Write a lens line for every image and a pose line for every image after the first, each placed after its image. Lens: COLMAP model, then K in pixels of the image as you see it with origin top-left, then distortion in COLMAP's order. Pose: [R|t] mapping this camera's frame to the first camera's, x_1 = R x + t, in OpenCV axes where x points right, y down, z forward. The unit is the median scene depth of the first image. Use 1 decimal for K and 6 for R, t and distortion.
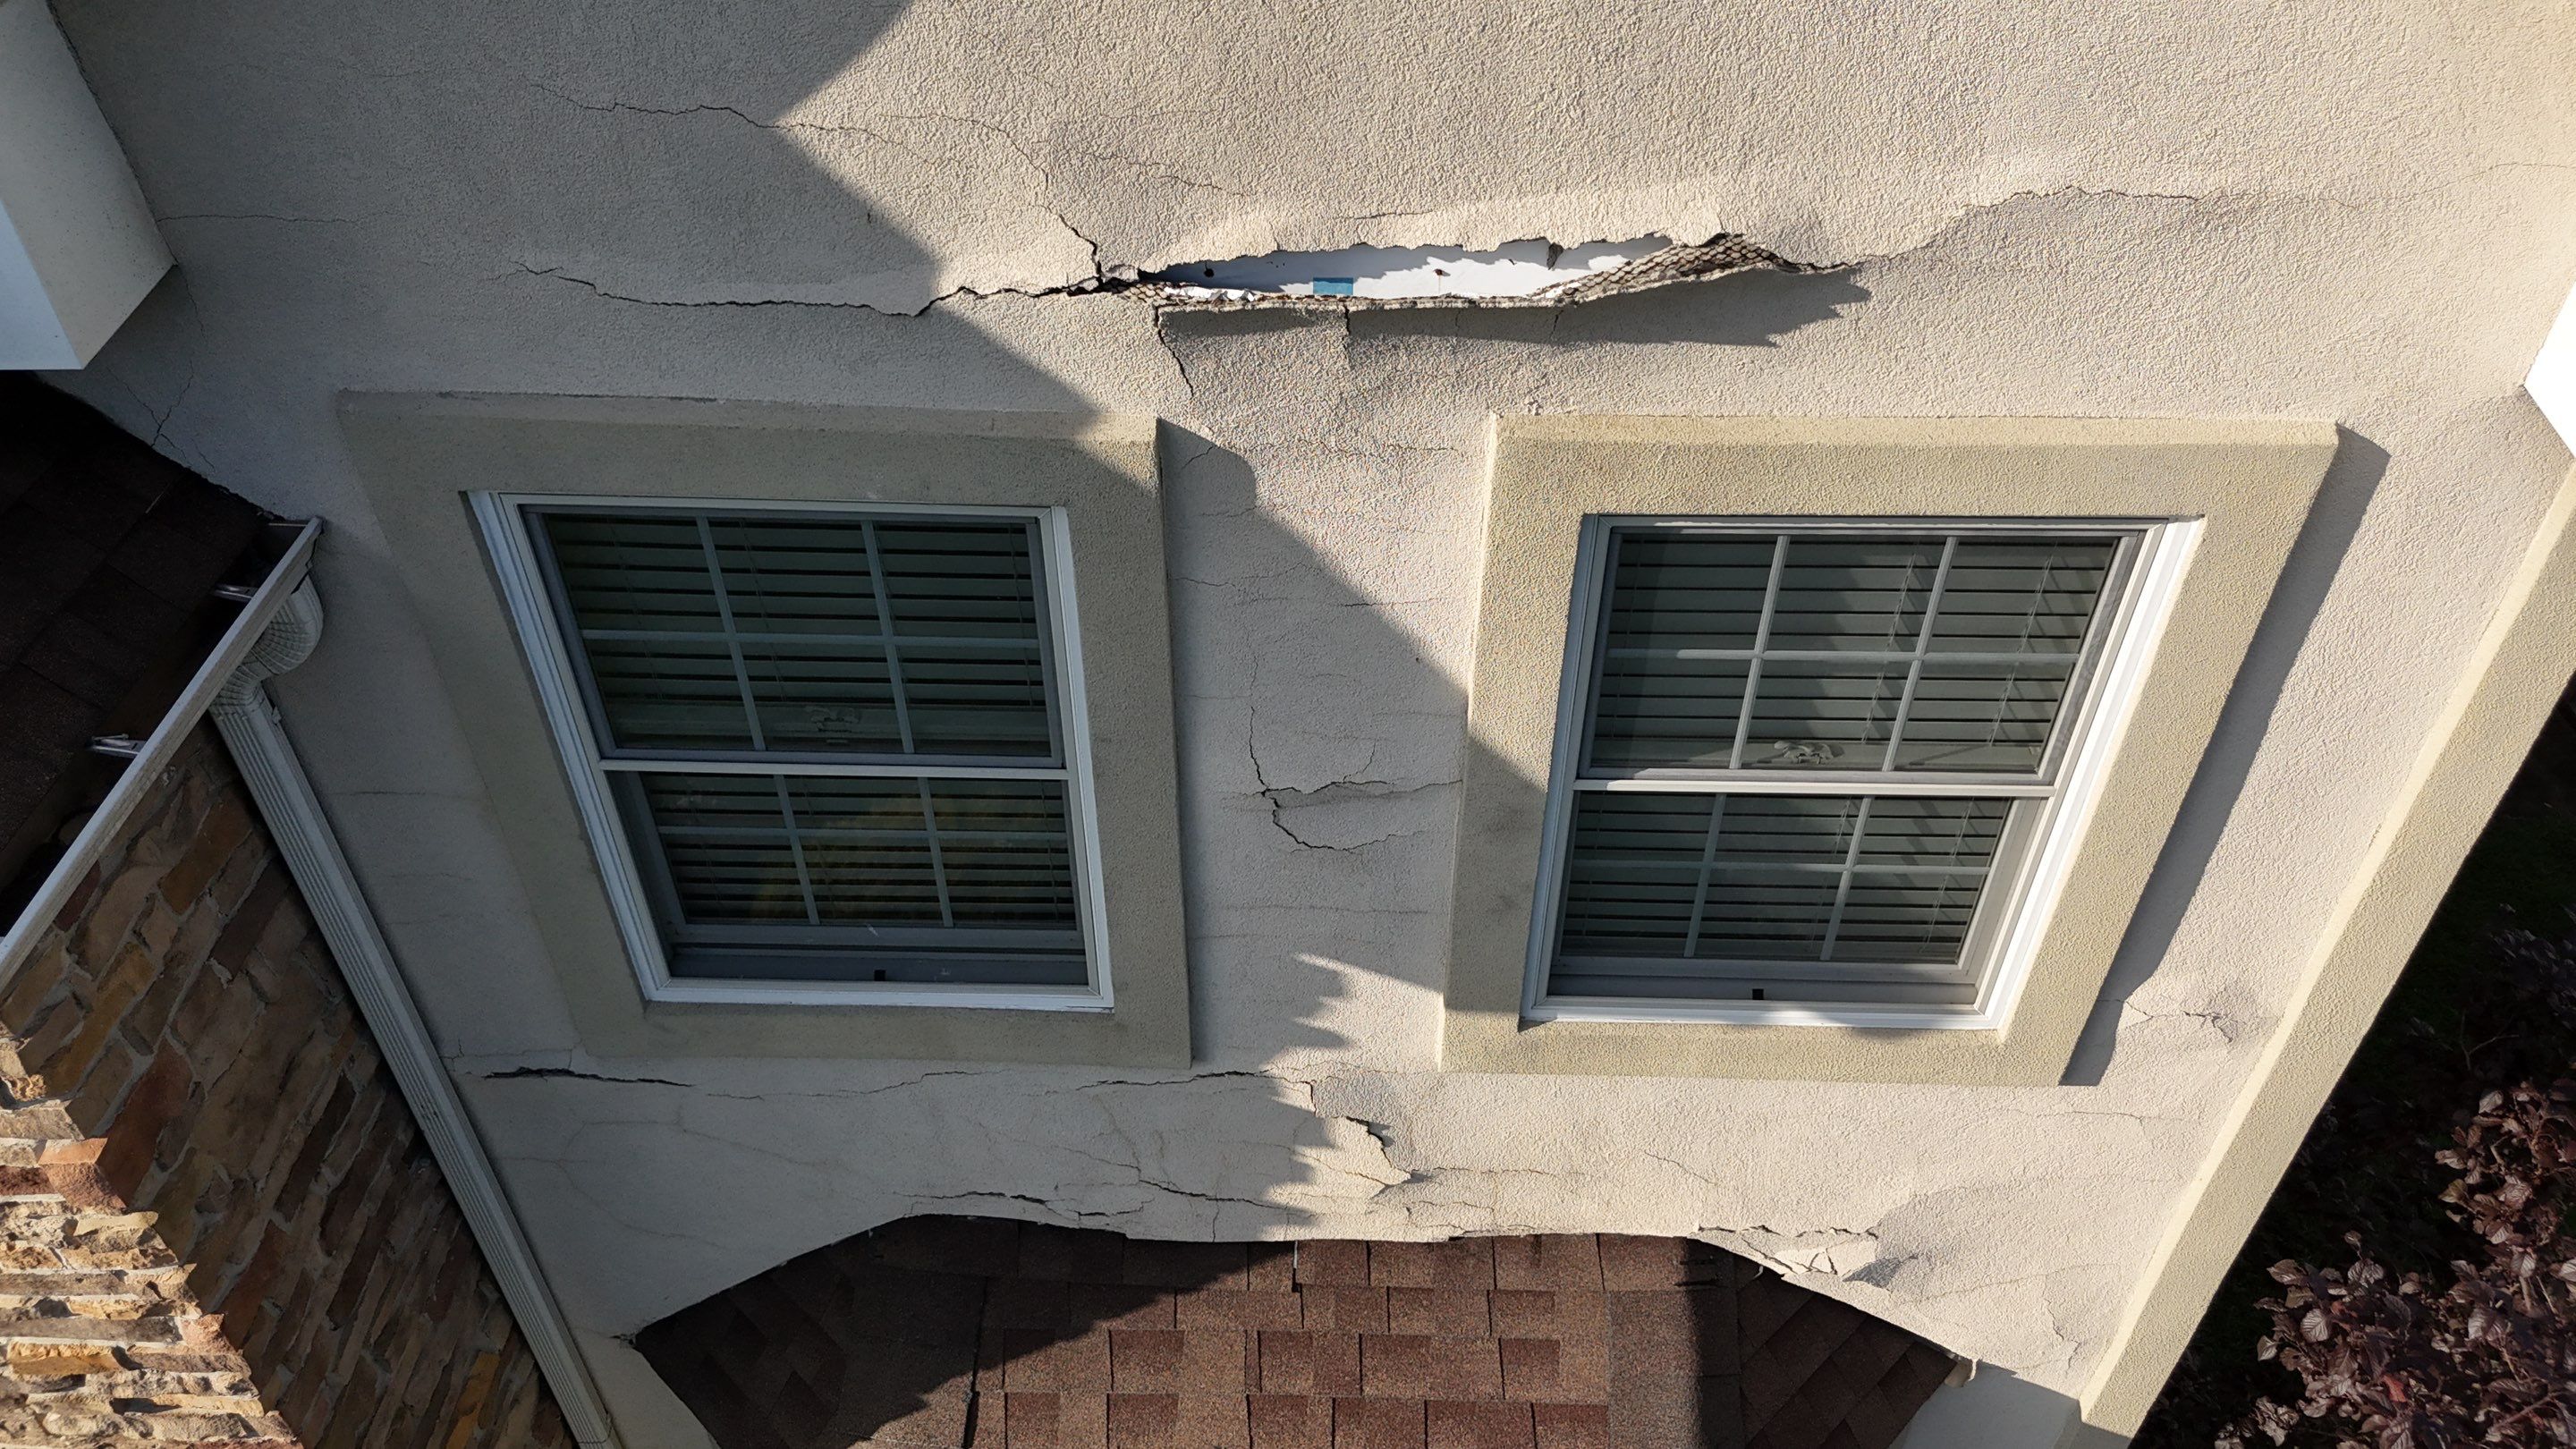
lens RADIAL K [[1918.0, 0, 1291.2], [0, 1918.0, 704.3], [0, 0, 1]] dist [0.065955, -0.062211]
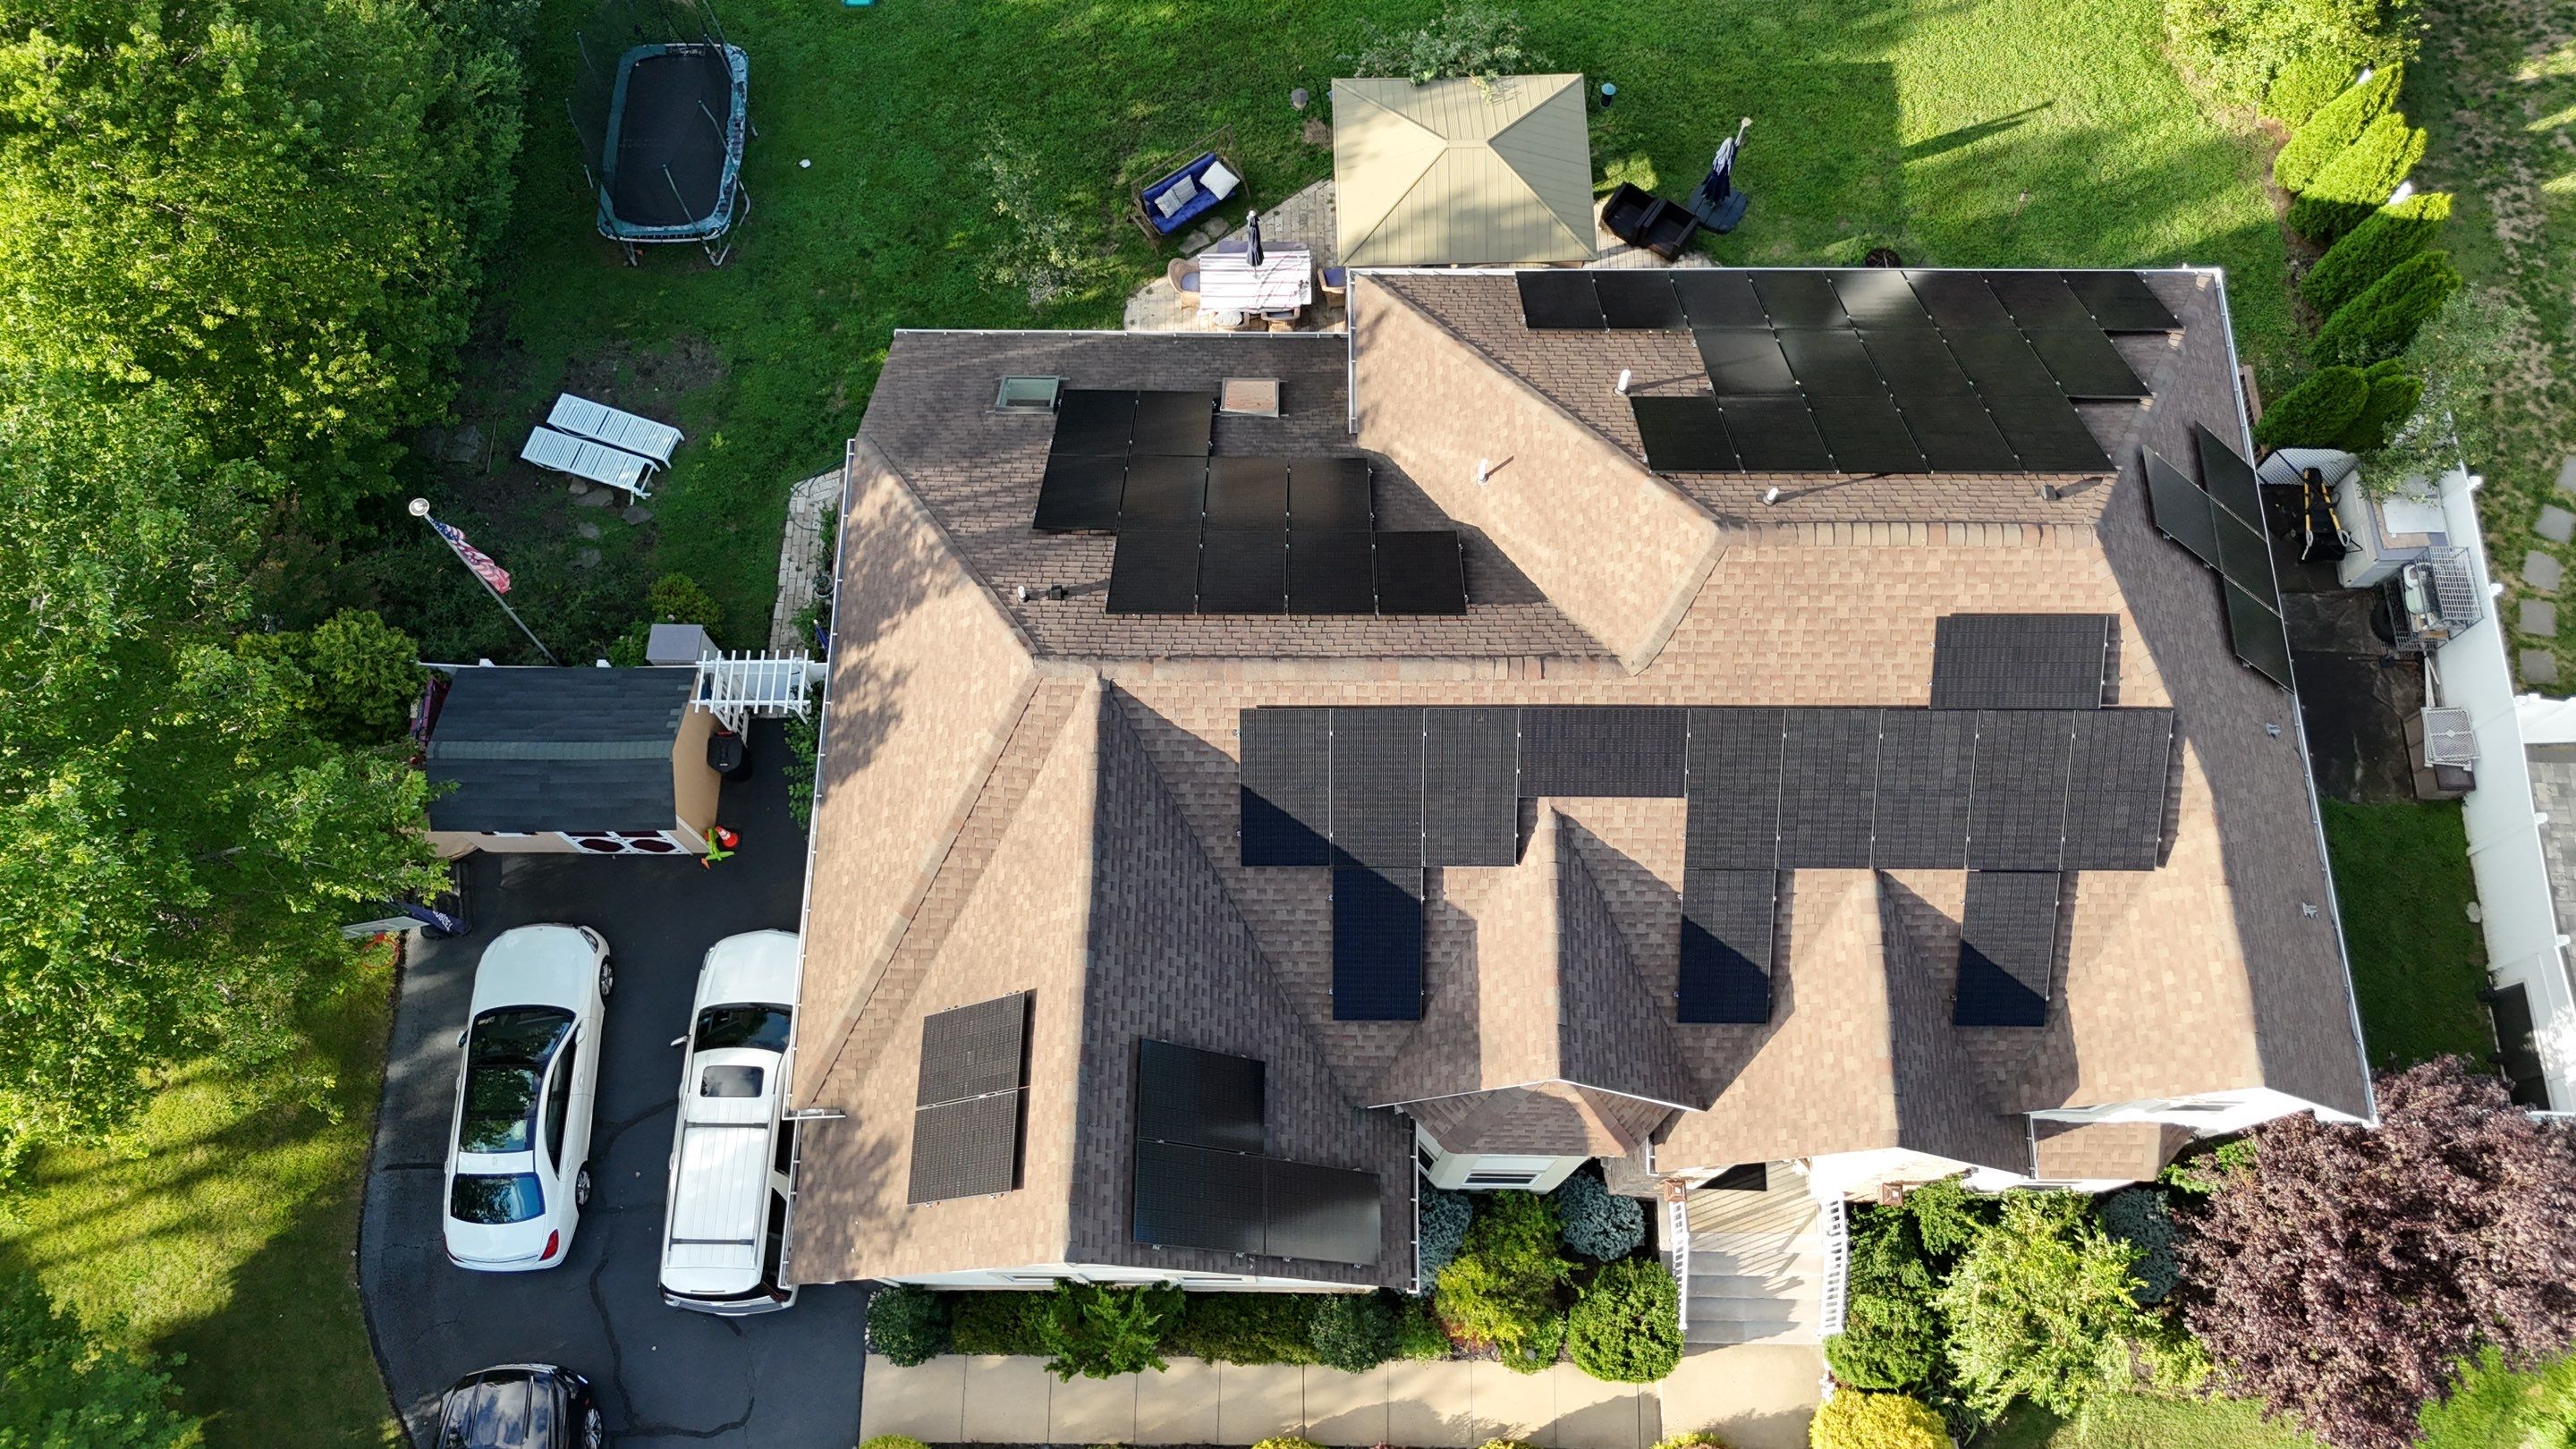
lens RADIAL K [[1918.0, 0, 1279.6], [0, 1918.0, 723.4], [0, 0, 1]] dist [0.065955, -0.062211]
pose [[0.999937, -0.010955, -0.002466, -3.334356], [0.010800, 0.878029, 0.478485, -4.947805], [-0.003077, -0.478481, 0.878092, -4.919358]]
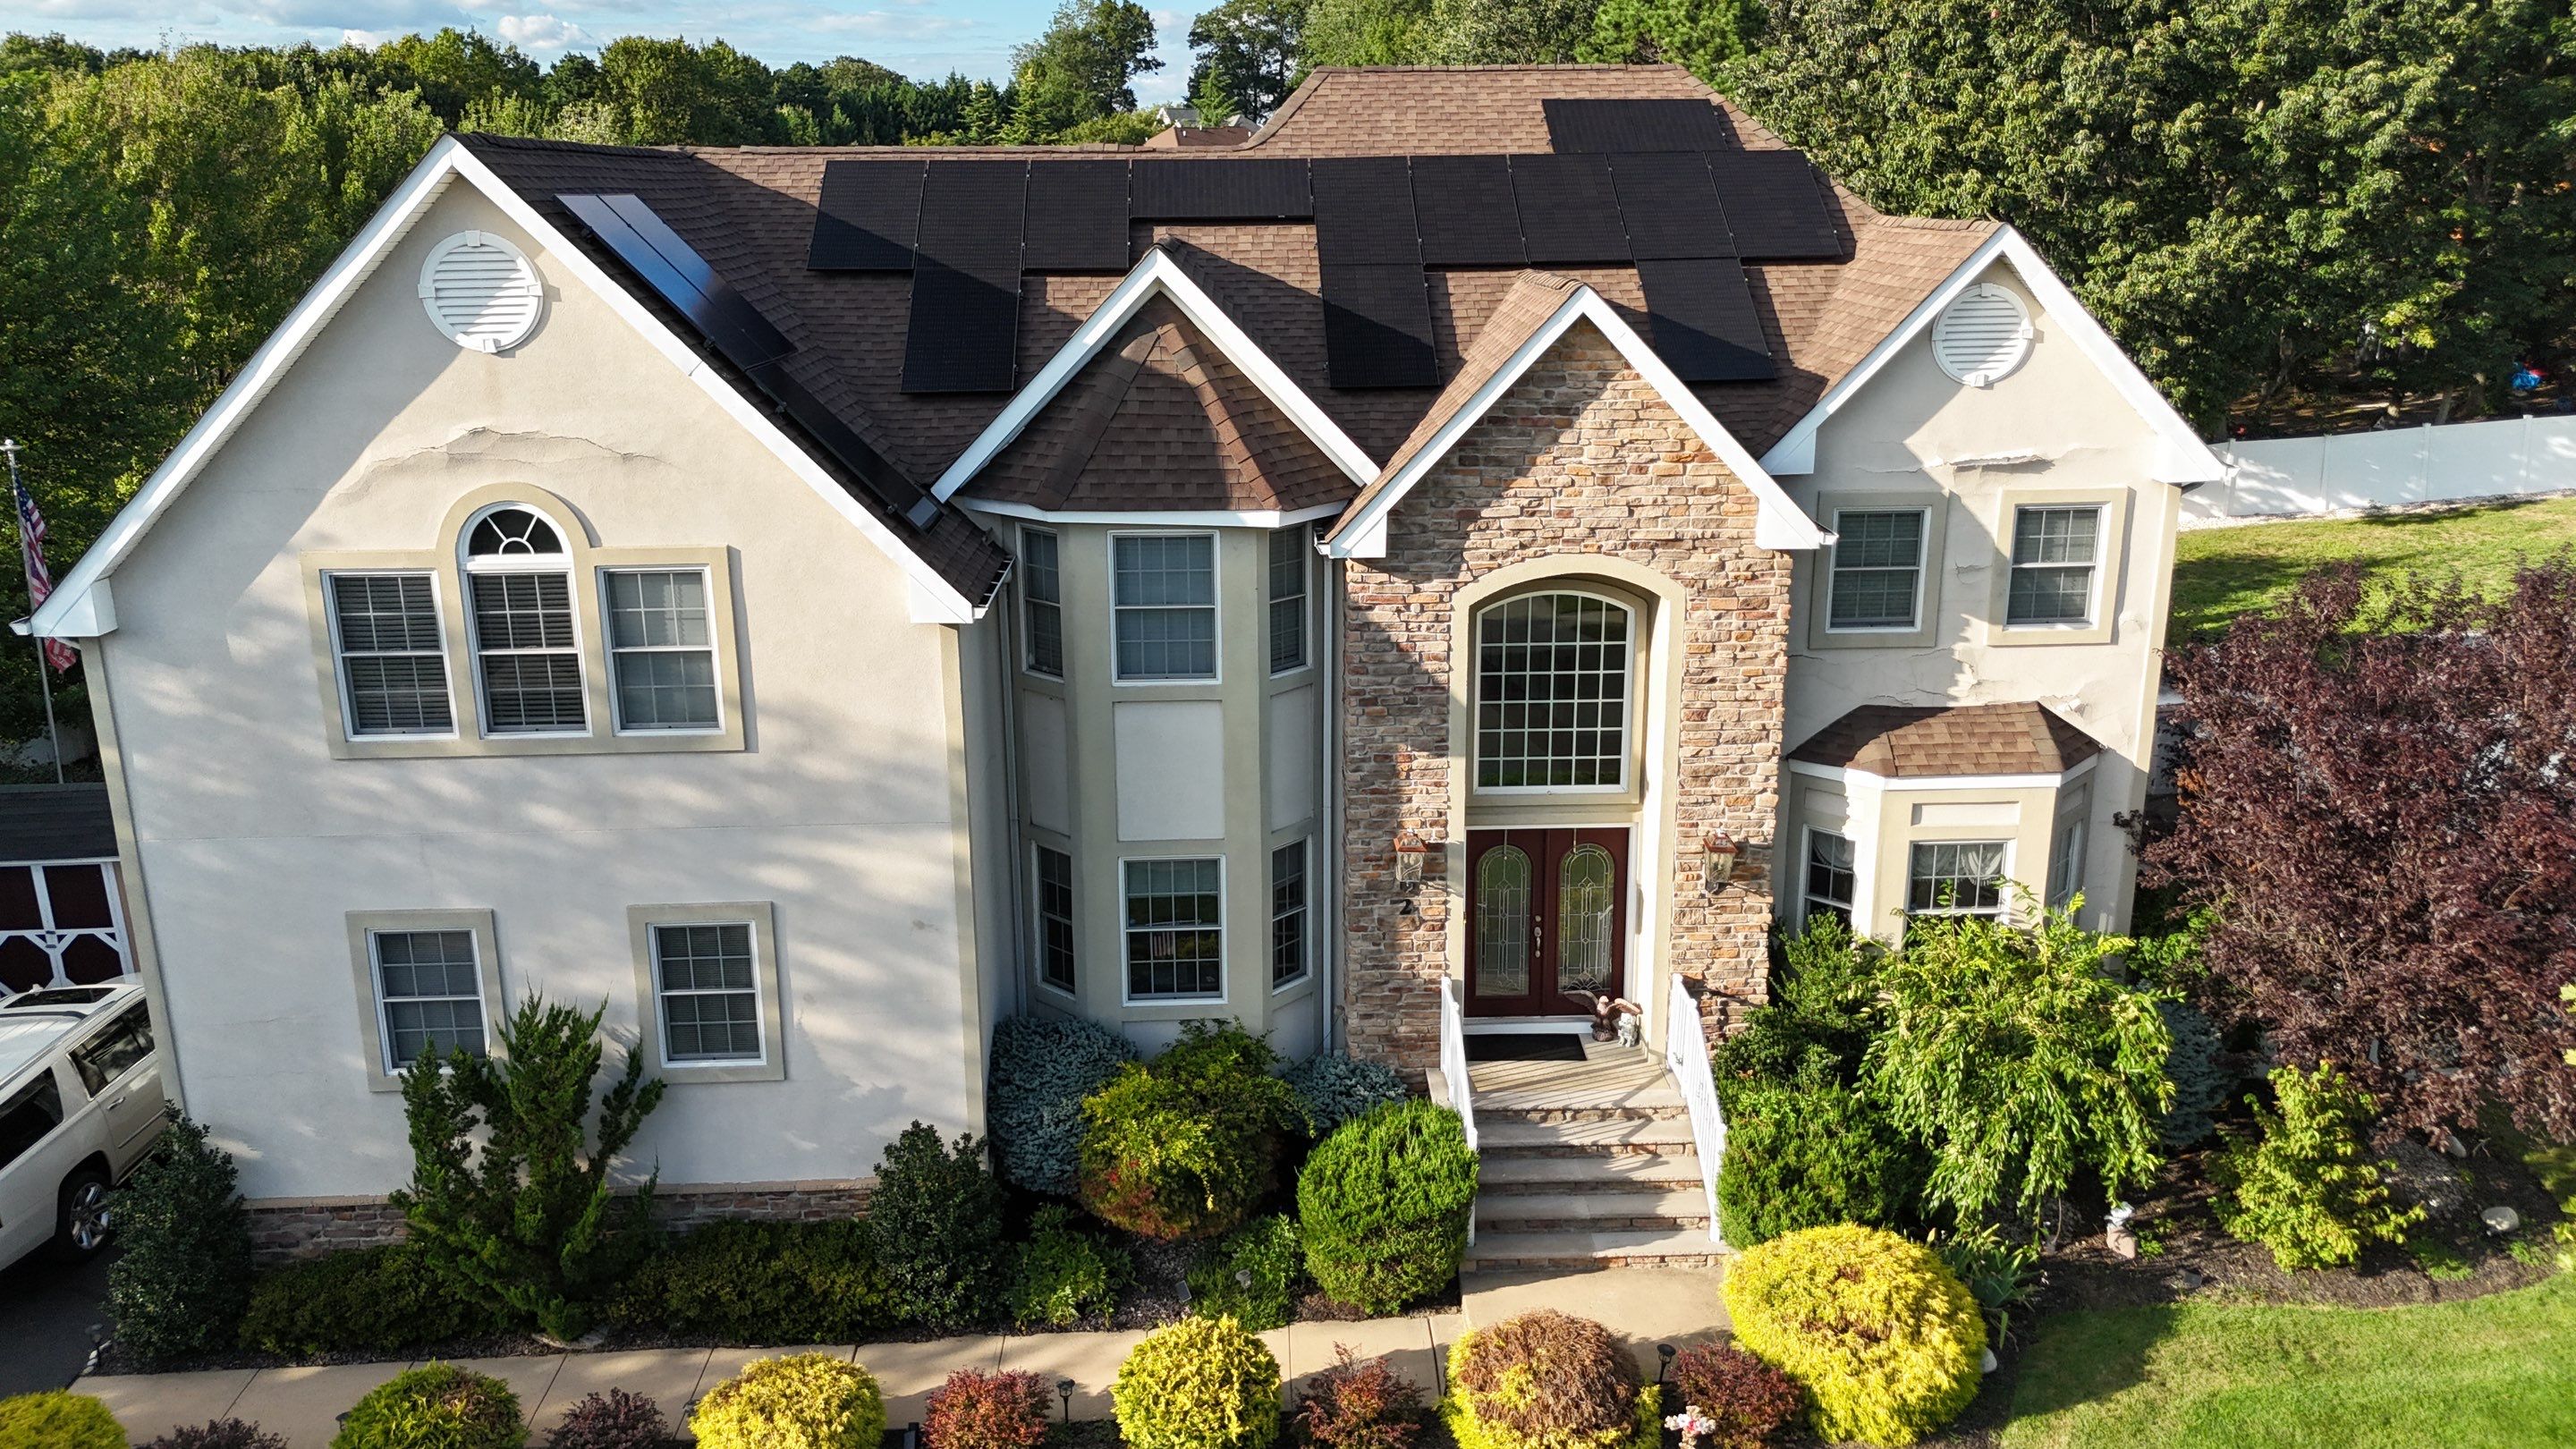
lens RADIAL K [[1918.0, 0, 1285.0], [0, 1918.0, 717.8], [0, 0, 1]] dist [0.065955, -0.062211]
pose [[0.998285, -0.023274, 0.053708, -2.352301], [0.044484, 0.898029, -0.437681, 2.900577], [-0.038045, 0.439319, 0.897525, -3.893773]]
